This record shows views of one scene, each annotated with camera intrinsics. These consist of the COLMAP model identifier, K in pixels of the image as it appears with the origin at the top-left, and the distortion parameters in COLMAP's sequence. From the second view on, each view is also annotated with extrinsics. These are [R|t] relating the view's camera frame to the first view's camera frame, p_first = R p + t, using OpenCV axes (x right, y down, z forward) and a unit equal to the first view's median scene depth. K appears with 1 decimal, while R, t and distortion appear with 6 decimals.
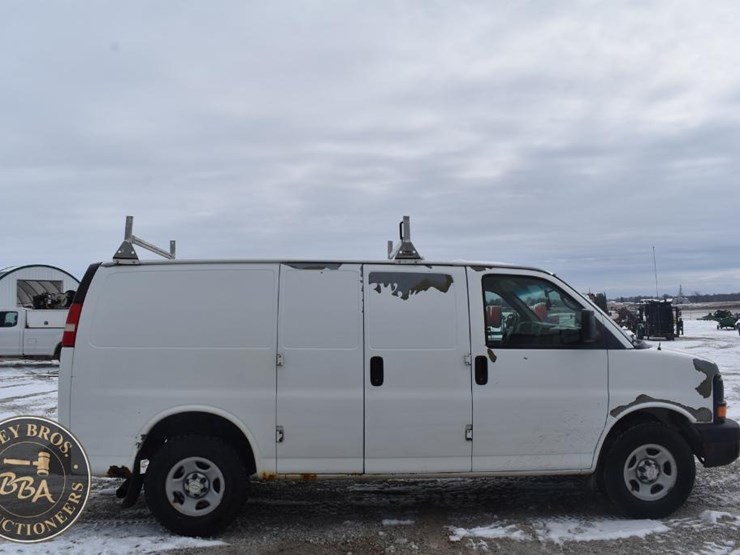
lens RADIAL K [[646.4, 0, 365.8], [0, 646.4, 280.6], [0, 0, 1]] dist [-0.100536, 0.021449]
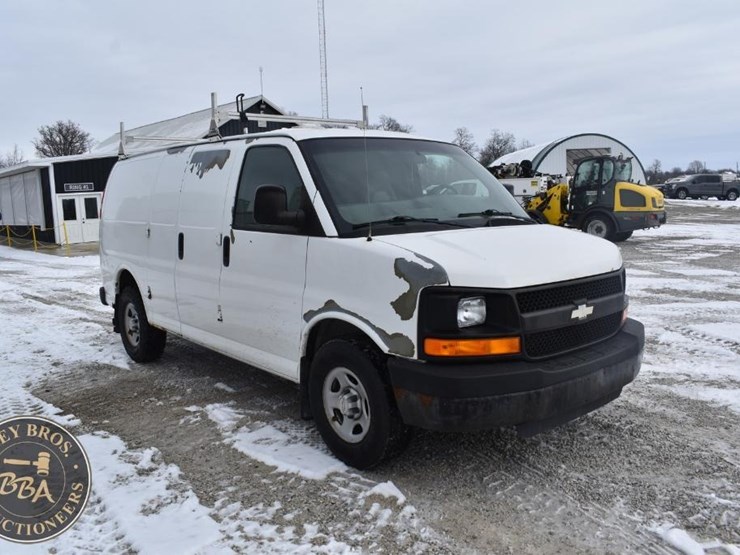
lens RADIAL K [[646.4, 0, 370.6], [0, 646.4, 278.0], [0, 0, 1]] dist [-0.100536, 0.021449]
pose [[0.605938, 0.094760, -0.789848, 1.053781], [0.070551, 0.982566, 0.172005, 0.029544], [0.792377, -0.159949, 0.588689, 0.598711]]
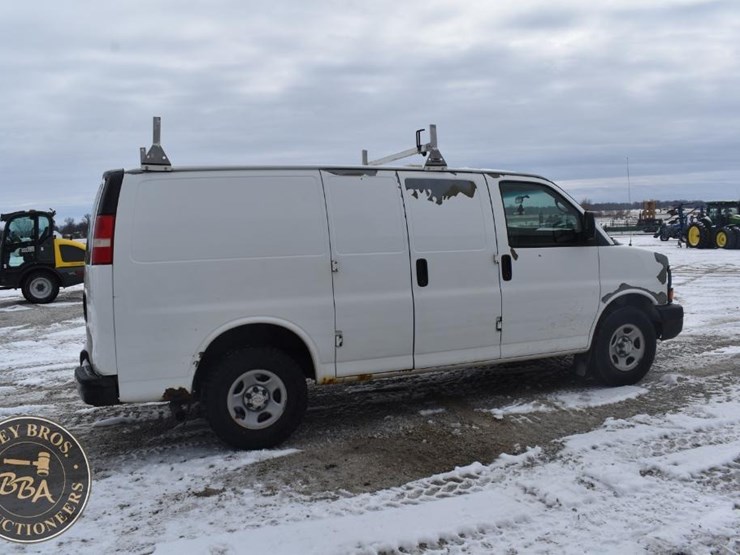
lens RADIAL K [[646.4, 0, 366.3], [0, 646.4, 280.2], [0, 0, 1]] dist [-0.100536, 0.021449]
pose [[0.945039, -0.052100, 0.322780, -0.404554], [0.010925, 0.991703, 0.128084, 0.016131], [-0.326775, -0.117518, 0.937767, 0.036477]]
